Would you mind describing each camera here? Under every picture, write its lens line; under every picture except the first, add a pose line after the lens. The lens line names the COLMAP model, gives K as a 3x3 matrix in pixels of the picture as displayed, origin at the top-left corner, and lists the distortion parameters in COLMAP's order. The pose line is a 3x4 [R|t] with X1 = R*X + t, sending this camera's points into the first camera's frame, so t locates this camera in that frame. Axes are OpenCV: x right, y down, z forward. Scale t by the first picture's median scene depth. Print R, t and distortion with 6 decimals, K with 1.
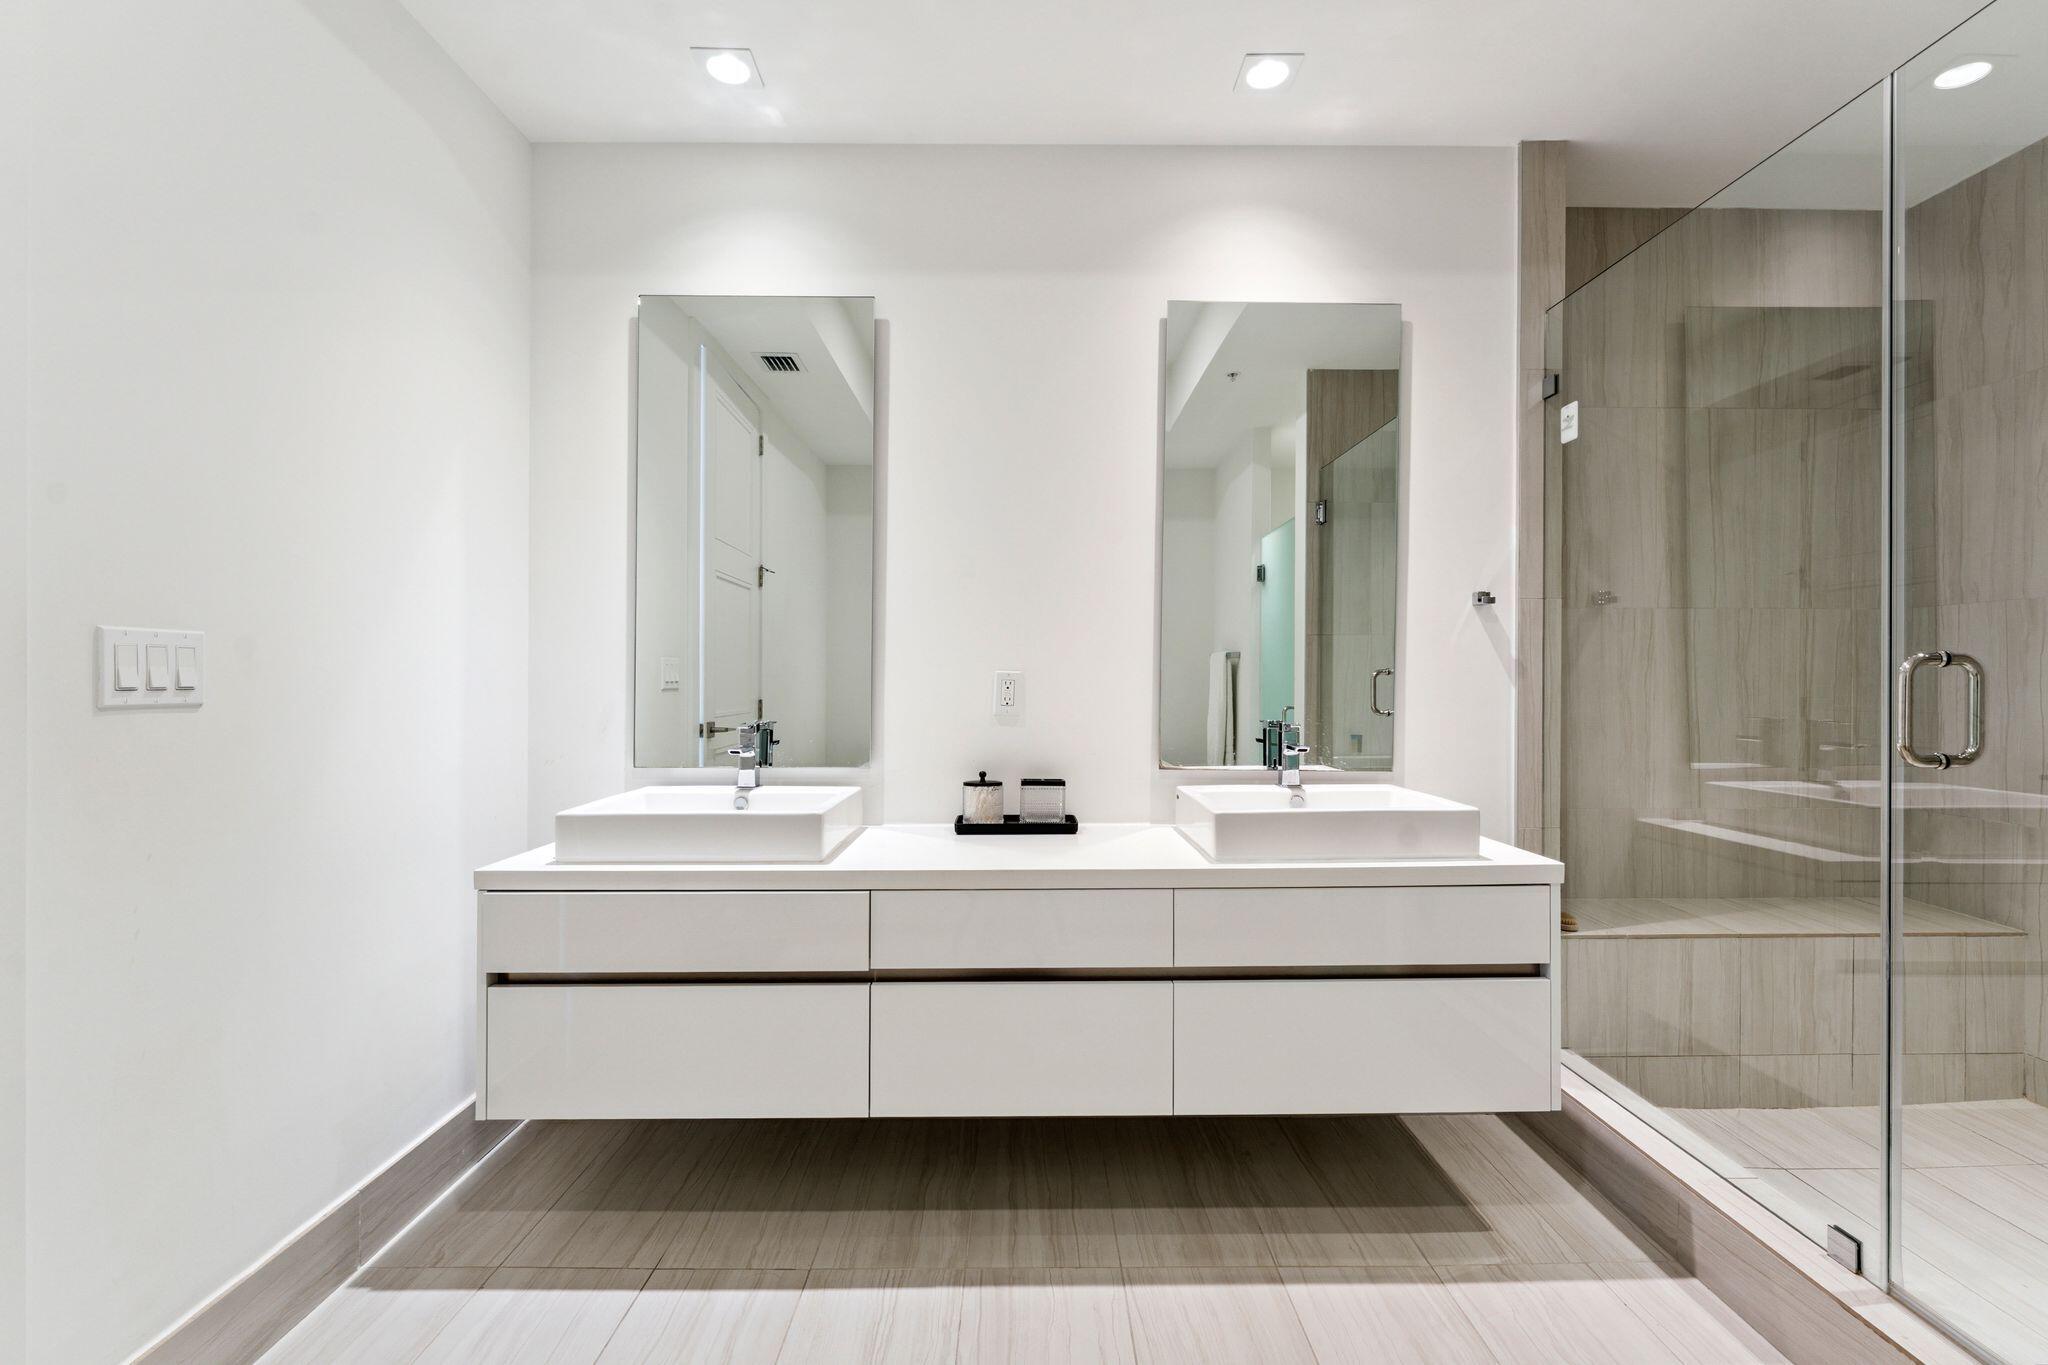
lens RADIAL K [[914.8, 0, 1025.6], [0, 914.8, 677.1], [0, 0, 1]] dist [-0.001221, 0.000038]
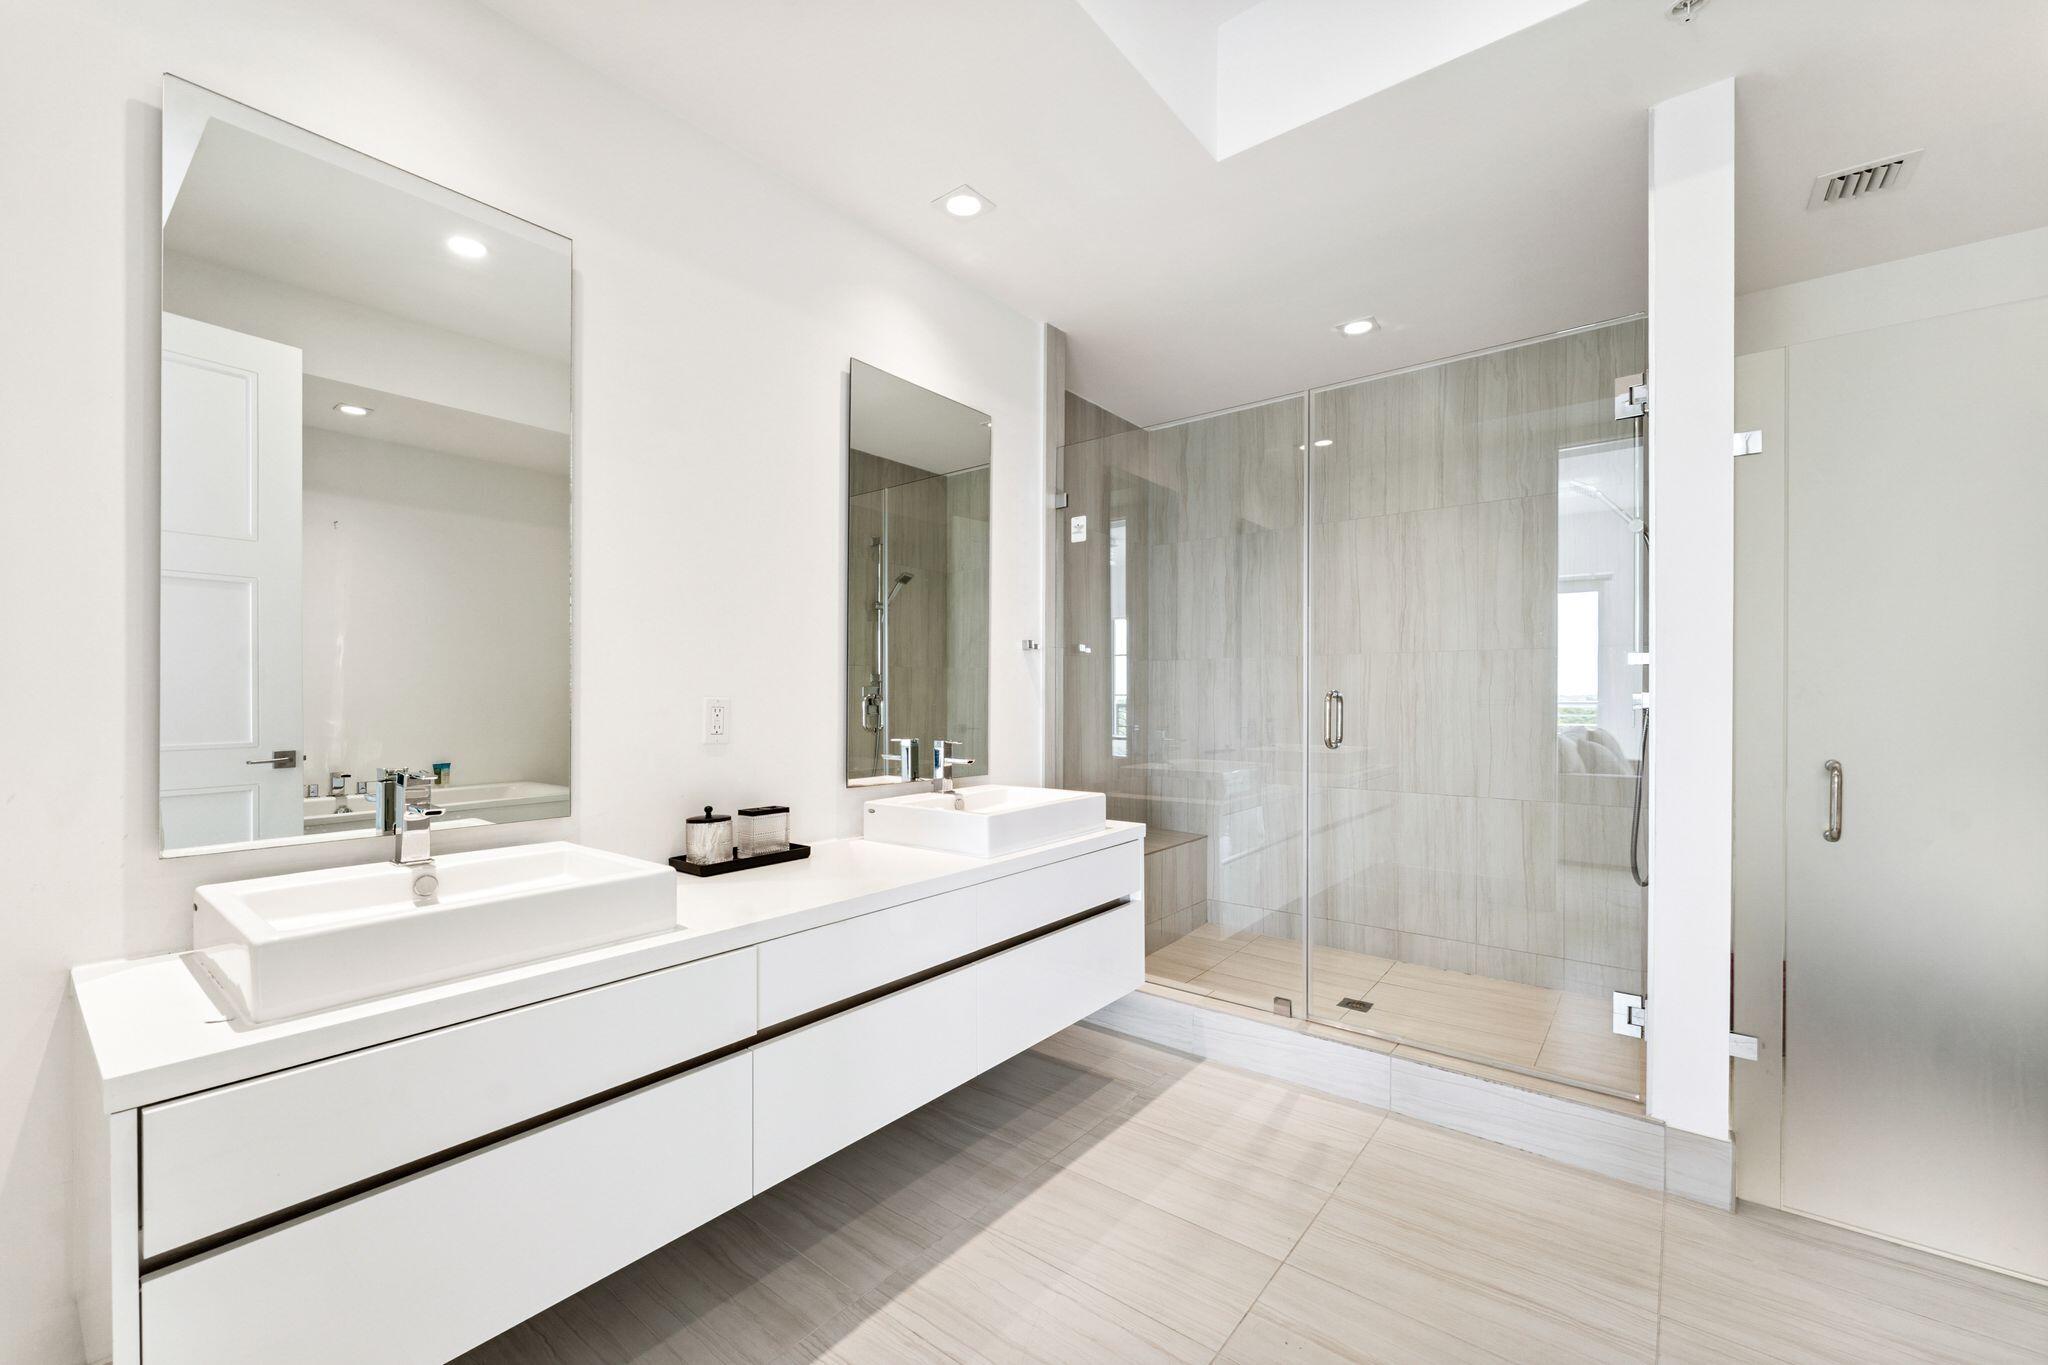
lens RADIAL K [[829.8, 0, 1038.6], [0, 829.8, 693.6], [0, 0, 1]] dist [-0.000982, 0.000009]
pose [[0.625367, 0.001491, 0.780330, -0.500284], [-0.002852, 0.999996, 0.000375, -0.012701], [-0.780326, -0.002460, 0.625368, 0.213706]]
